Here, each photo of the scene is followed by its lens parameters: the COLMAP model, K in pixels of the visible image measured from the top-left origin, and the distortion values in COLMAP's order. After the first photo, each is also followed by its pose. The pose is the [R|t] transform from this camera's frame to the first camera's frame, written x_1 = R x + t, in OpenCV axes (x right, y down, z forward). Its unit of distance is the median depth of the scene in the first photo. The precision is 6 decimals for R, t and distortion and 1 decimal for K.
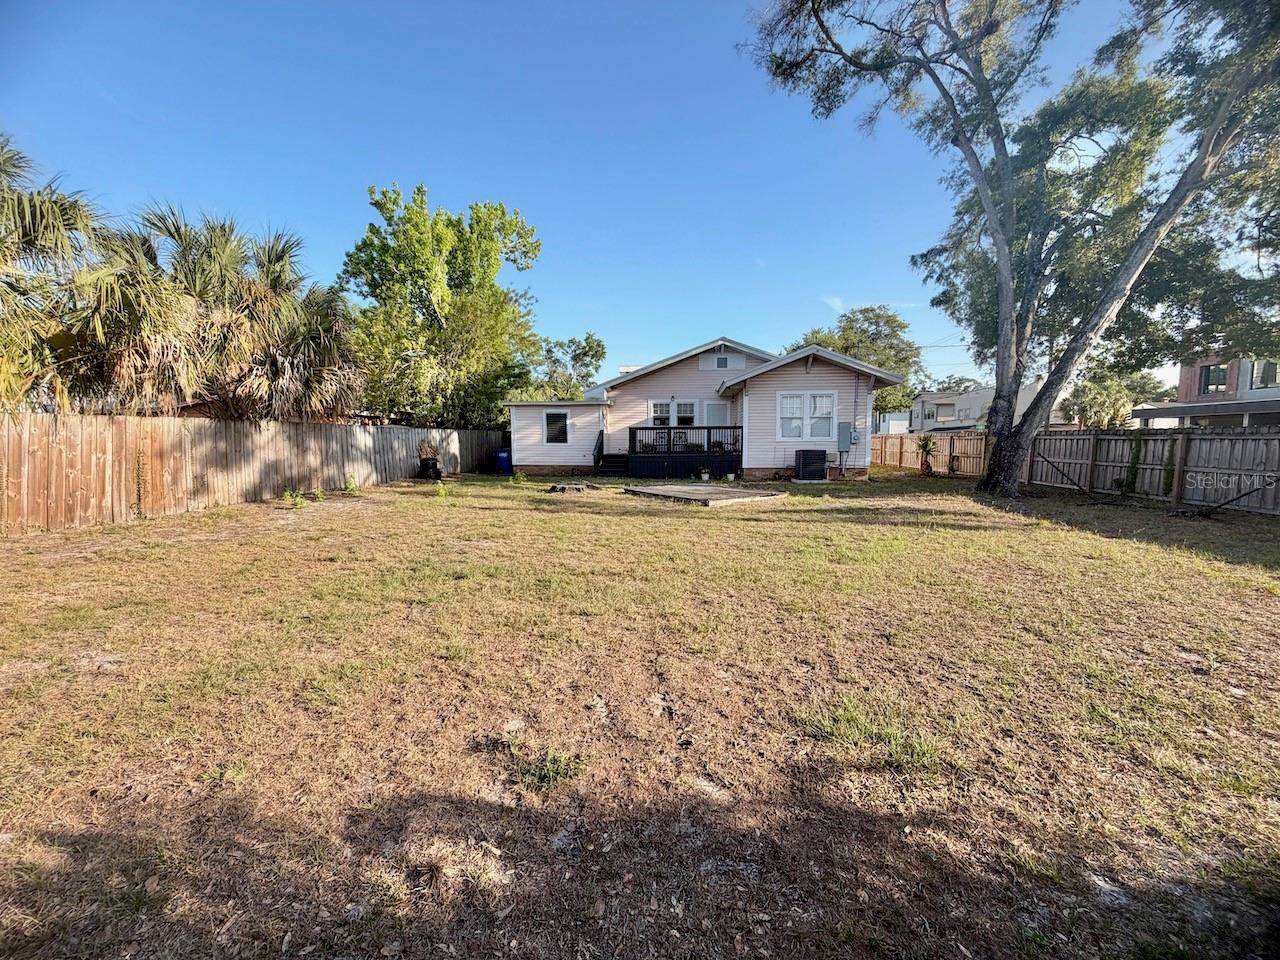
lens RADIAL K [[520.5, 0, 640.0], [0, 520.5, 480.0], [0, 0, 1]] dist [0.000500, 0.000016]
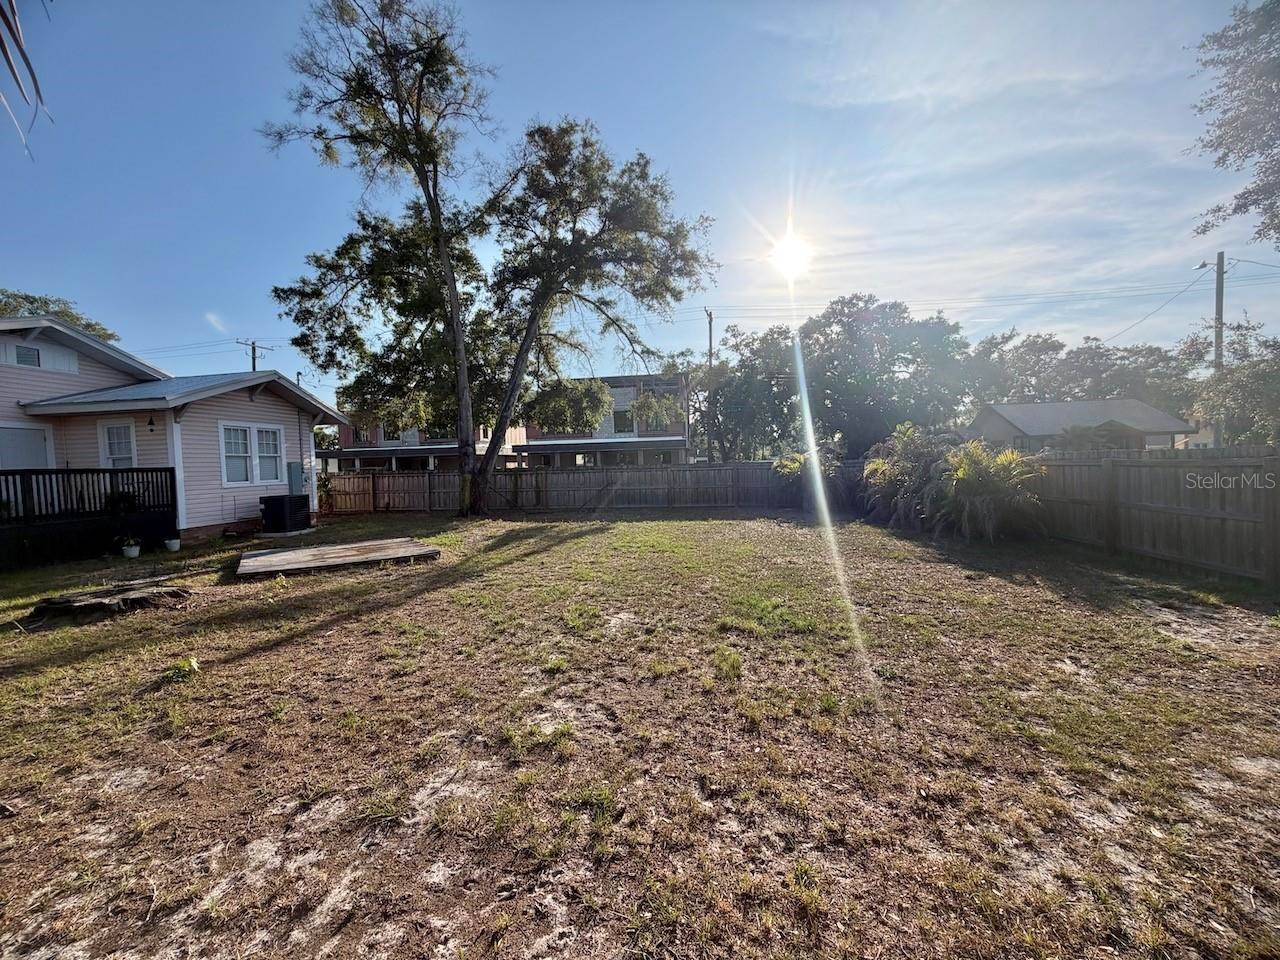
lens RADIAL K [[520.5, 0, 640.0], [0, 520.5, 480.0], [0, 0, 1]] dist [0.000500, 0.000016]
pose [[0.024169, -0.030169, 0.999253, -0.464384], [0.104002, 0.994197, 0.027501, -0.044030], [-0.994283, 0.103260, 0.027167, 0.389602]]
